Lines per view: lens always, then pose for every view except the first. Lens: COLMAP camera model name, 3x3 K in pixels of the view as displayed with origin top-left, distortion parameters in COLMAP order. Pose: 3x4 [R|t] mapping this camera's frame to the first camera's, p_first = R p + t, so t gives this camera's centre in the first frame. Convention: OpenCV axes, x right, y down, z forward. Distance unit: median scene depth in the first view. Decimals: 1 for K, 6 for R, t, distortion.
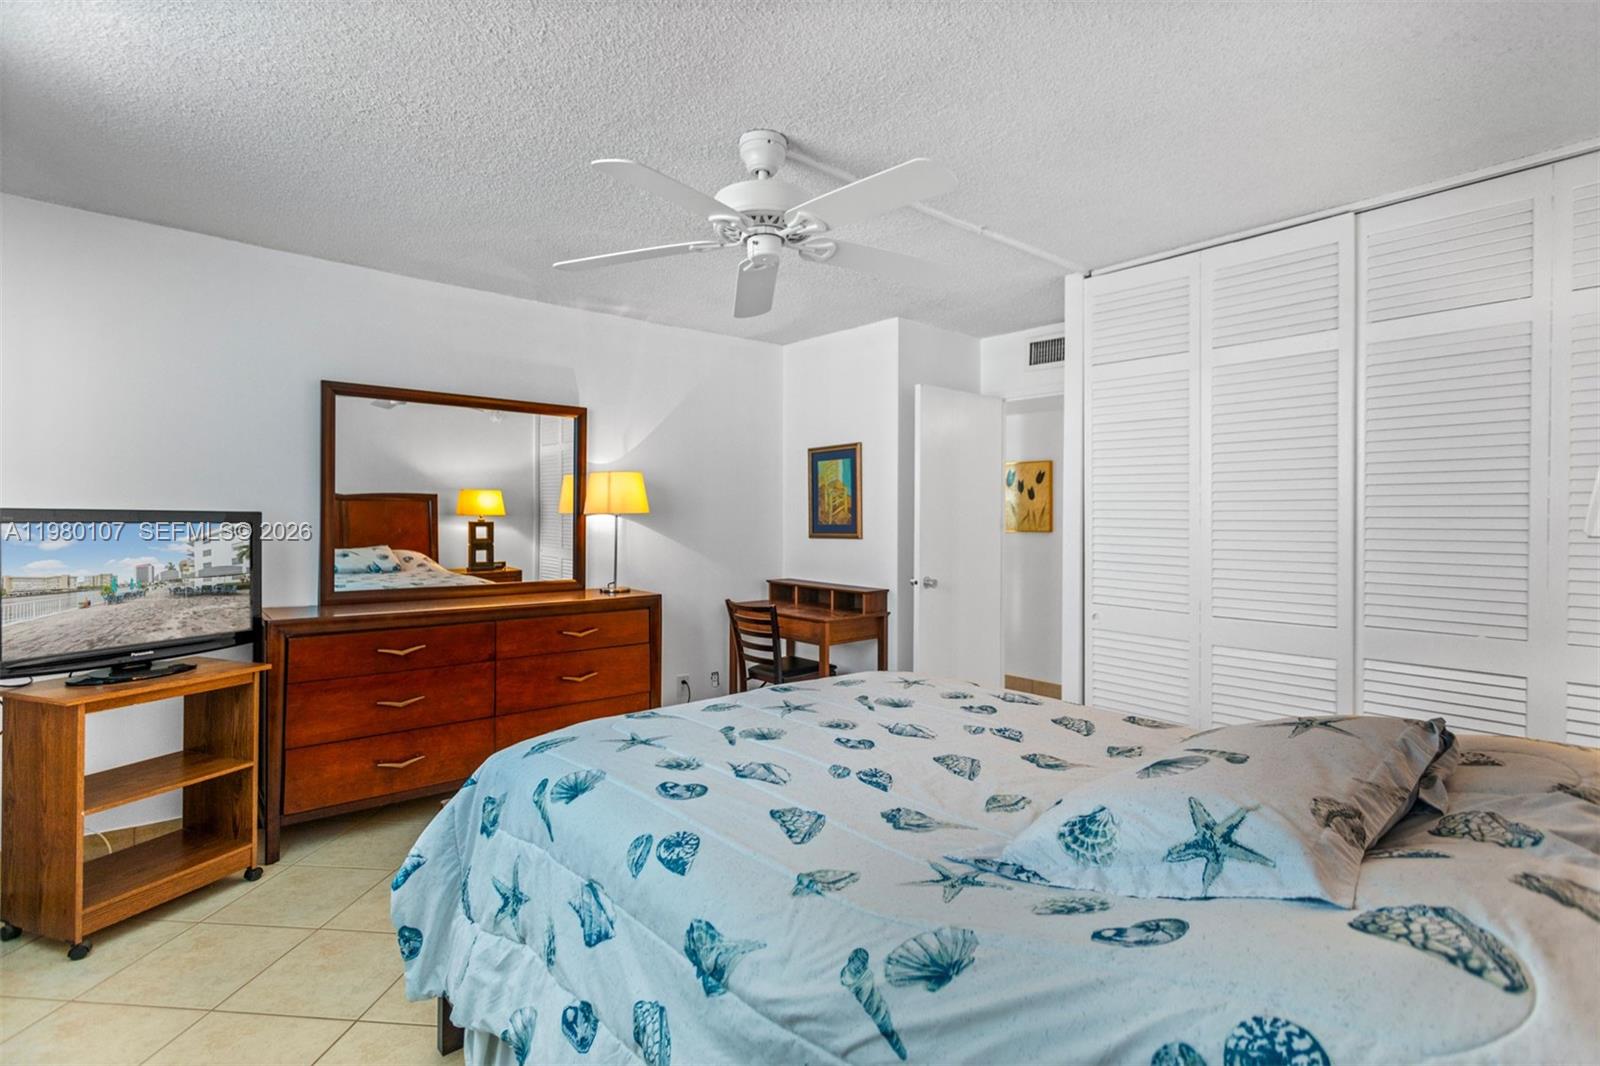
lens RADIAL K [[759.1, 0, 797.8], [0, 759.1, 527.9], [0, 0, 1]] dist [-0.002439, 0.000908]
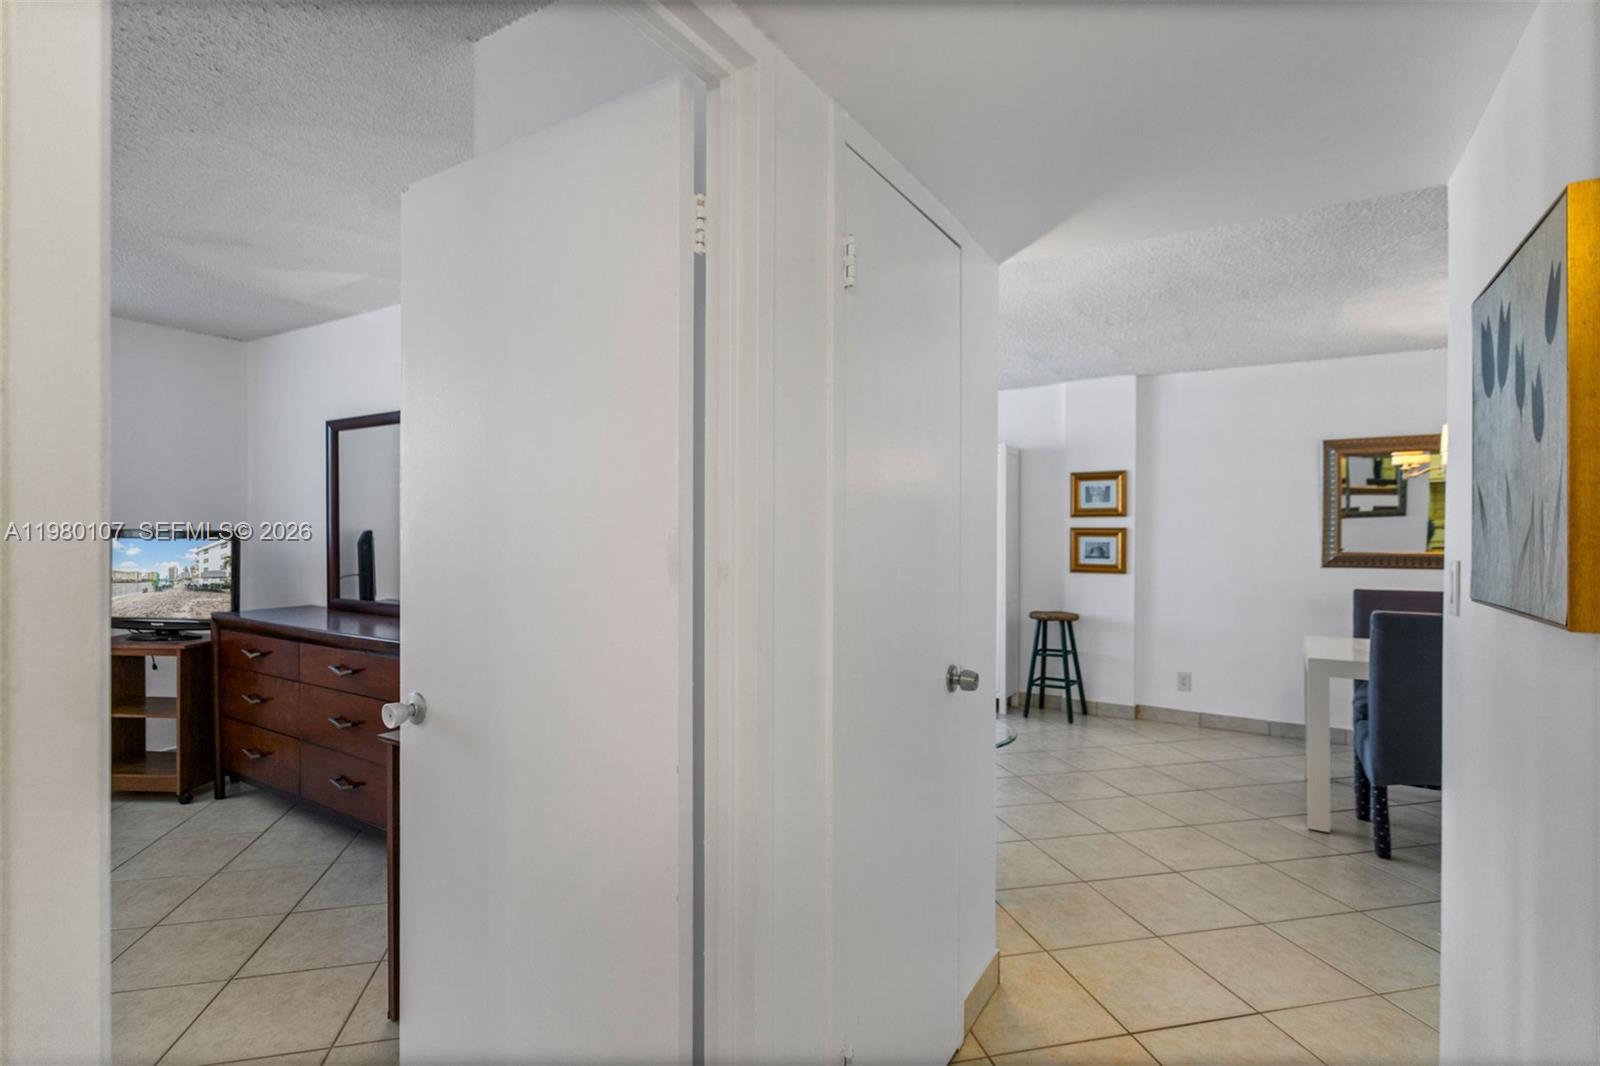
lens RADIAL K [[759.1, 0, 797.8], [0, 759.1, 527.9], [0, 0, 1]] dist [-0.002439, 0.000908]
pose [[0.322772, -0.006884, -0.946452, 0.915773], [-0.002963, 0.999961, -0.008284, -0.019739], [0.946472, 0.005478, 0.322739, 1.598816]]
